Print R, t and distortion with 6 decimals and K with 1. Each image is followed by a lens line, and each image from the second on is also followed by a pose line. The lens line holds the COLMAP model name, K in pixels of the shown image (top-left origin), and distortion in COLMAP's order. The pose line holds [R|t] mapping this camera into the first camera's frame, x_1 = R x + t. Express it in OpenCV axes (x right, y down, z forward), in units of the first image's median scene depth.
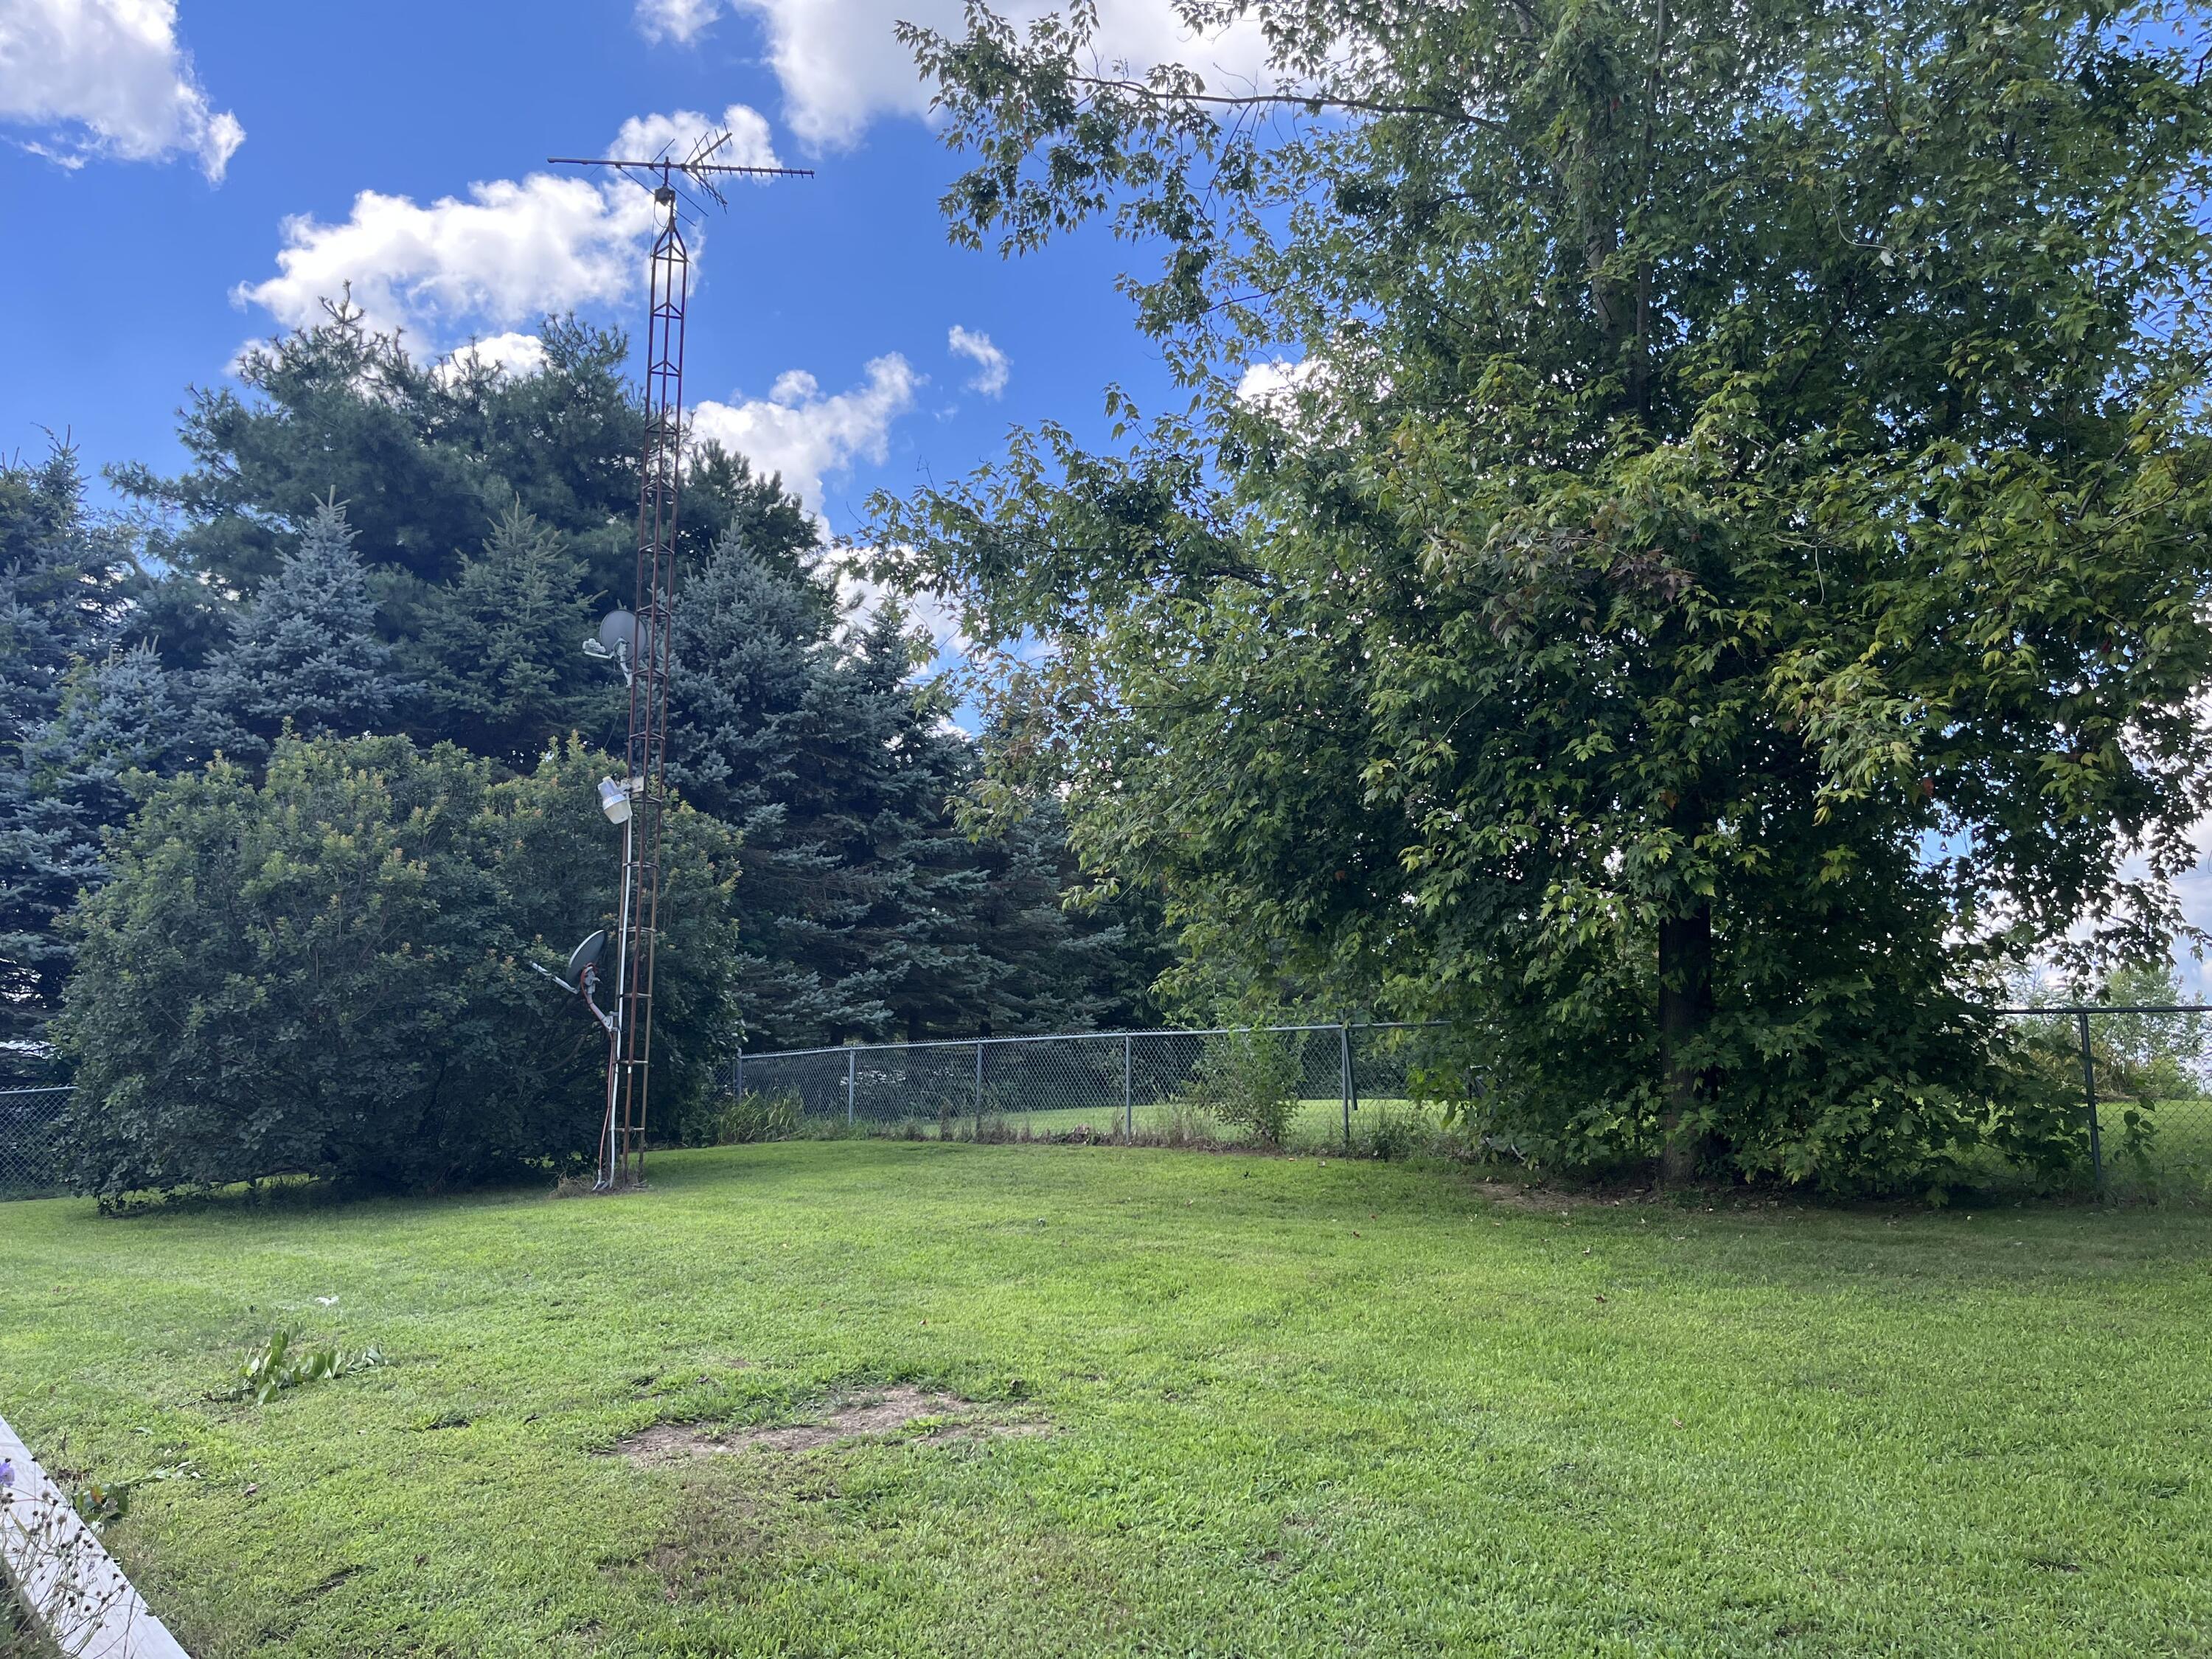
lens RADIAL K [[1677.0, 0, 1118.2], [0, 1677.0, 830.6], [0, 0, 1]] dist [0.085444, -0.127943]
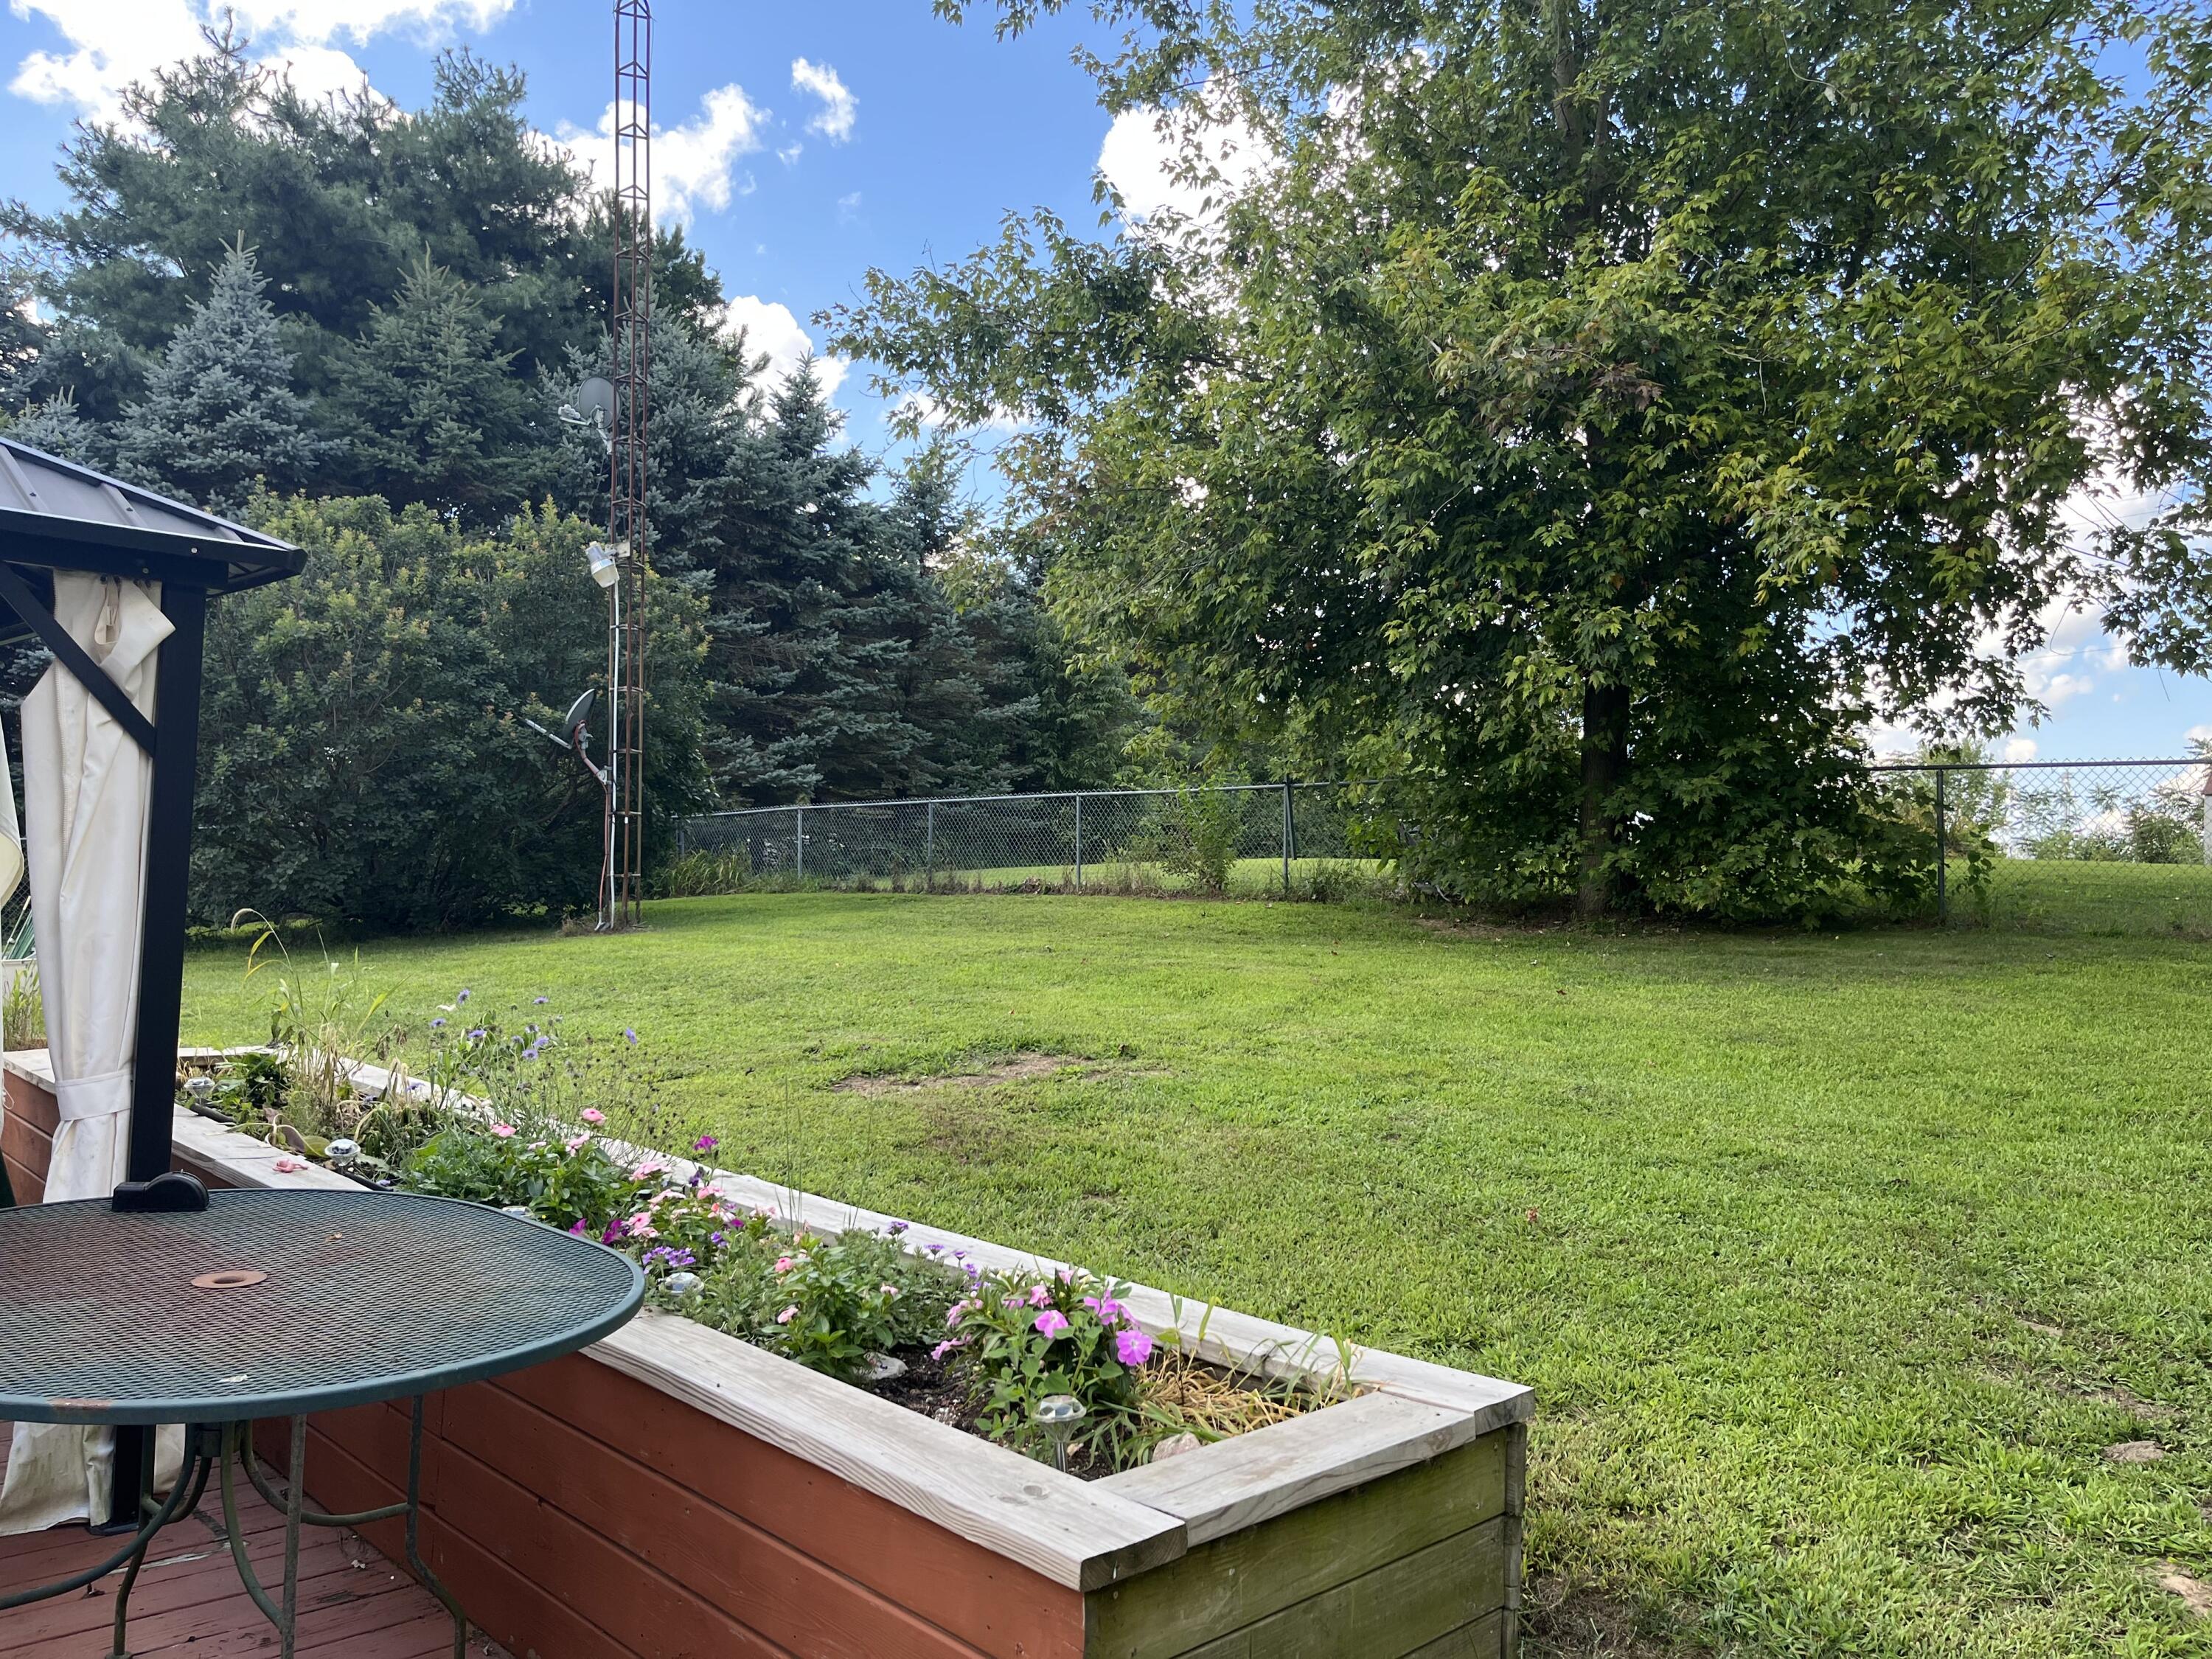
lens RADIAL K [[1677.0, 0, 1118.2], [0, 1677.0, 830.6], [0, 0, 1]] dist [0.085444, -0.127943]
pose [[0.996523, 0.003724, 0.083237, -0.077012], [-0.014822, 0.990989, 0.133118, 0.001059], [-0.081991, -0.133889, 0.987599, -0.094835]]
